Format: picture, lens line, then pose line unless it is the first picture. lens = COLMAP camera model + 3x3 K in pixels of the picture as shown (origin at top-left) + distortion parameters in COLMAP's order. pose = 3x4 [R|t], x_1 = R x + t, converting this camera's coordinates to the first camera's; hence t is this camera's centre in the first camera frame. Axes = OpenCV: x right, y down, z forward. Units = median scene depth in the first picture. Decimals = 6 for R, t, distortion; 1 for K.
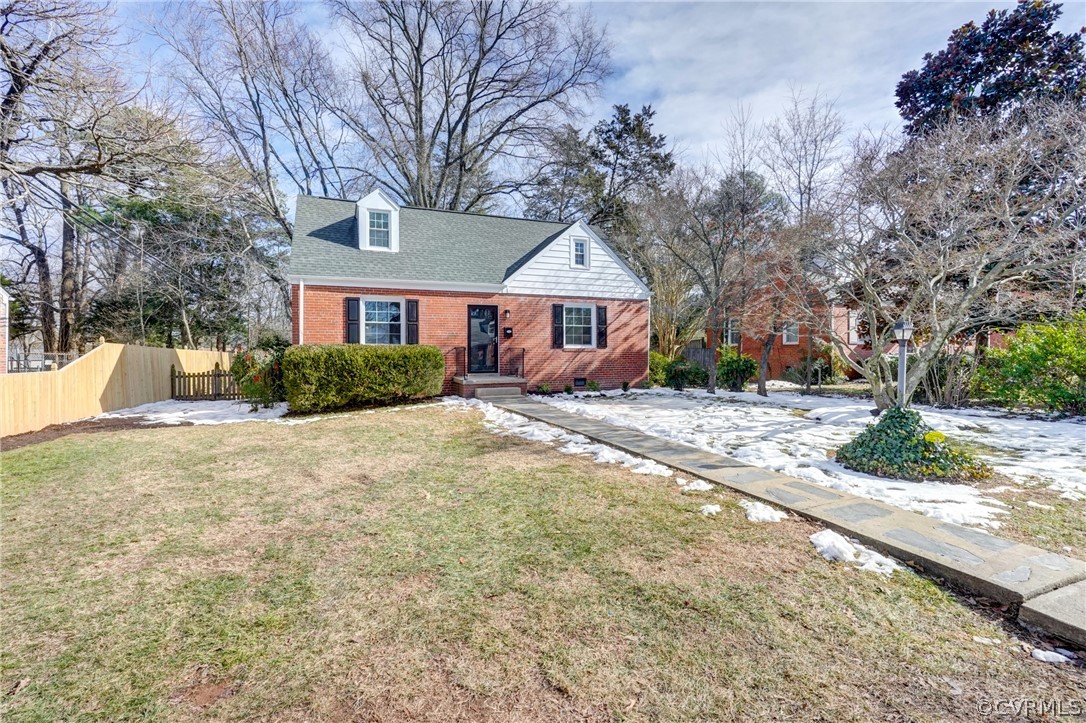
lens RADIAL K [[505.4, 0, 543.1], [0, 505.4, 359.8], [0, 0, 1]] dist [0.003111, 0.007144]
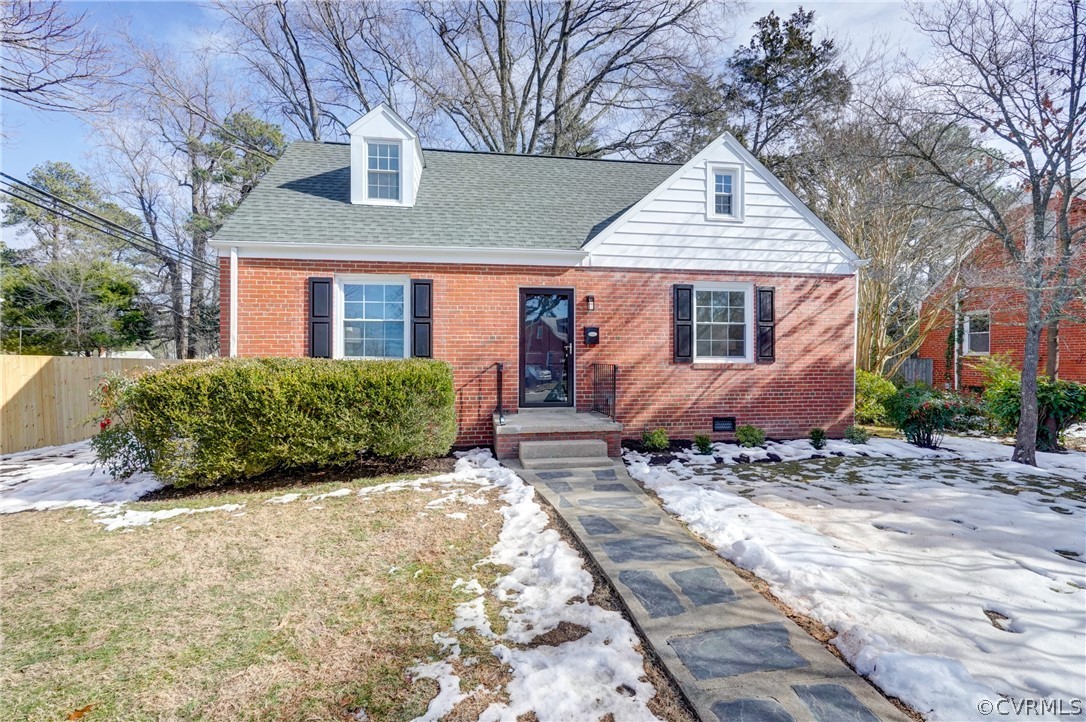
lens RADIAL K [[505.4, 0, 538.8], [0, 505.4, 359.1], [0, 0, 1]] dist [0.003111, 0.007144]
pose [[0.969259, 0.004325, -0.246005, 0.012865], [-0.007157, 0.999918, -0.010620, -0.021207], [0.245939, 0.012054, 0.969210, 0.427274]]
